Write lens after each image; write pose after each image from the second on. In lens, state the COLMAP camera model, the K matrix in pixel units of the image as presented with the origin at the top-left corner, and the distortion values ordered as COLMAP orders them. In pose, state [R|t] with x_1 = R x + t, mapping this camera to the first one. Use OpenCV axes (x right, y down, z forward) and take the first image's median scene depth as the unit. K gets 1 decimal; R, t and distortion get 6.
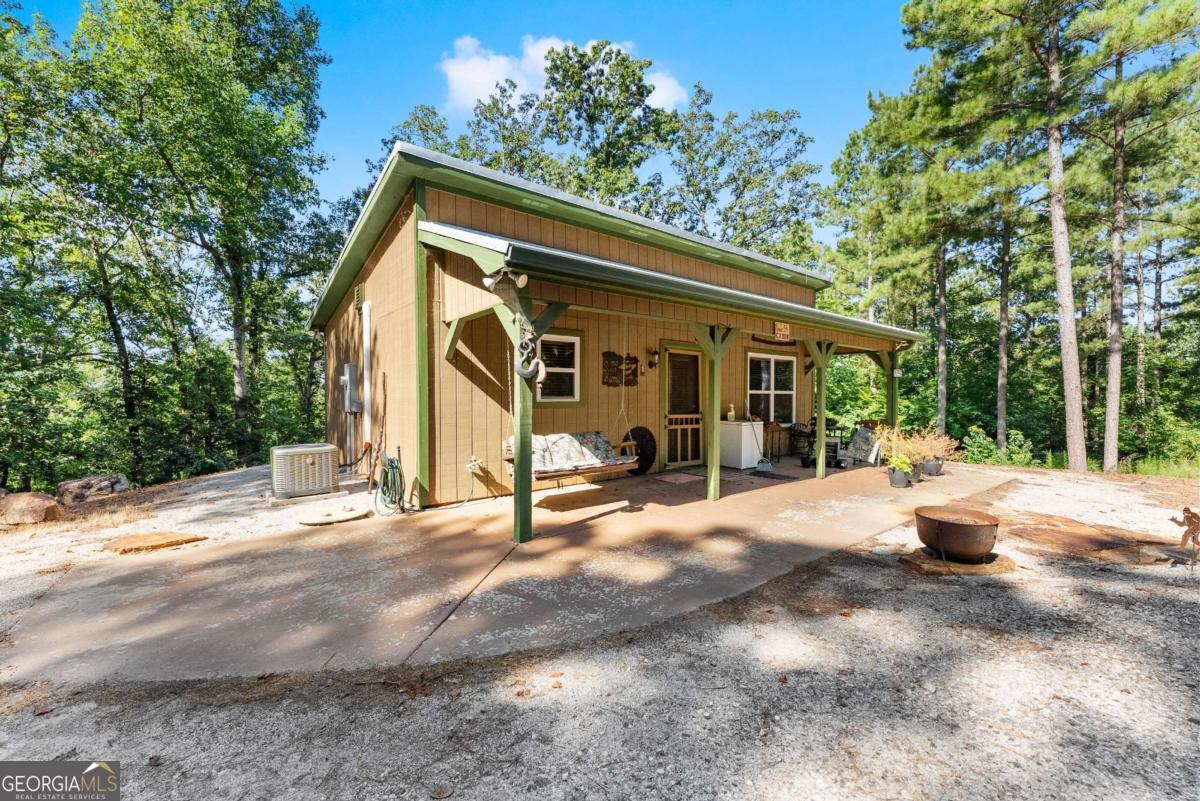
lens RADIAL K [[481.8, 0, 593.8], [0, 481.8, 400.1], [0, 0, 1]] dist [-0.002315, -0.000128]
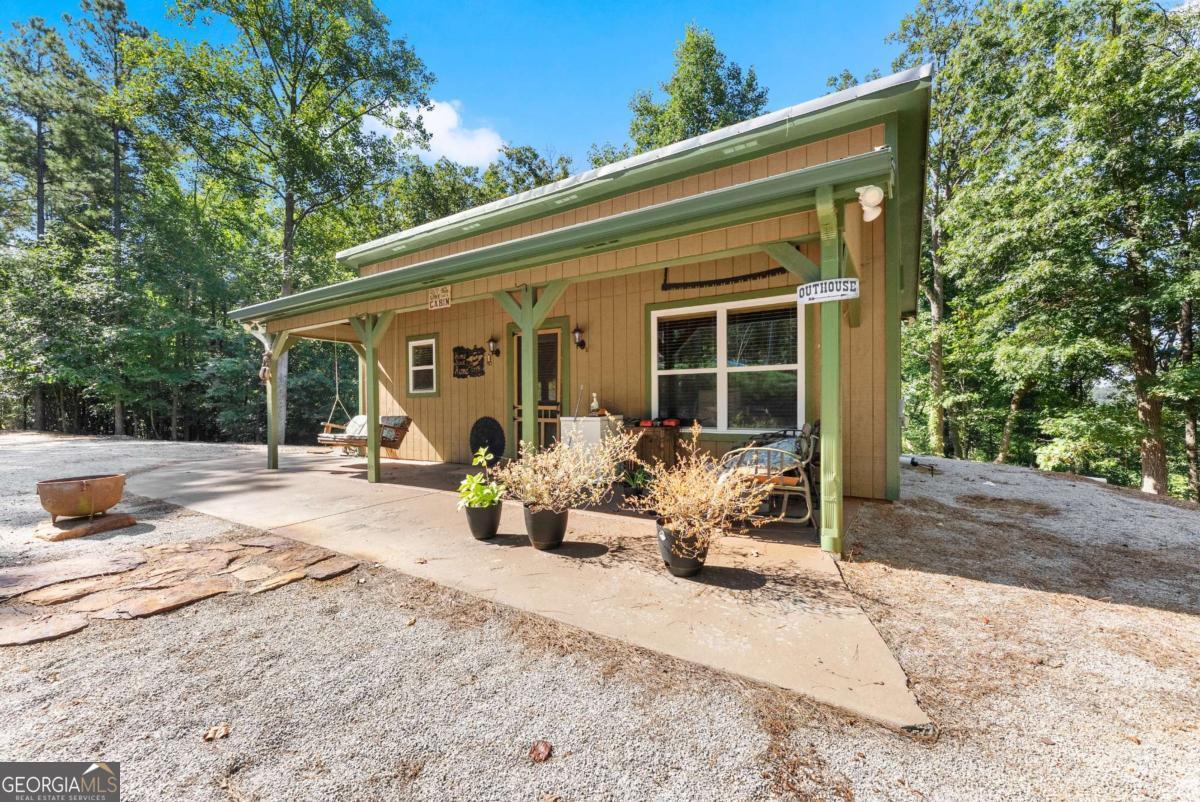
lens RADIAL K [[481.8, 0, 600.3], [0, 481.8, 408.2], [0, 0, 1]] dist [-0.002315, -0.000128]
pose [[0.333762, 0.001541, -0.942656, 1.111757], [-0.002777, 0.999996, 0.000652, 0.035959], [0.942653, 0.002400, 0.333765, 0.889028]]
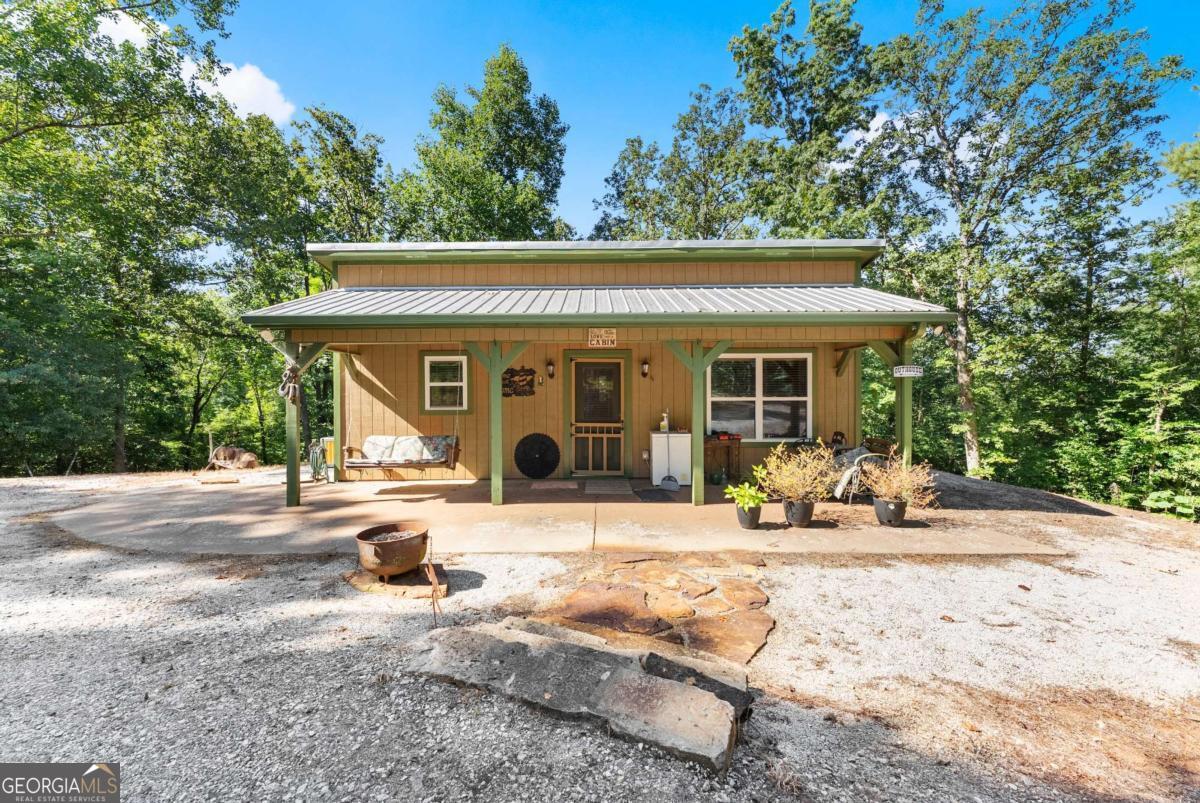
lens RADIAL K [[481.8, 0, 596.0], [0, 481.8, 398.8], [0, 0, 1]] dist [-0.002315, -0.000128]
pose [[0.785517, -0.001501, -0.618838, 0.863514], [-0.000122, 0.999997, -0.002581, -0.019417], [0.618840, 0.002103, 0.785514, 0.236058]]
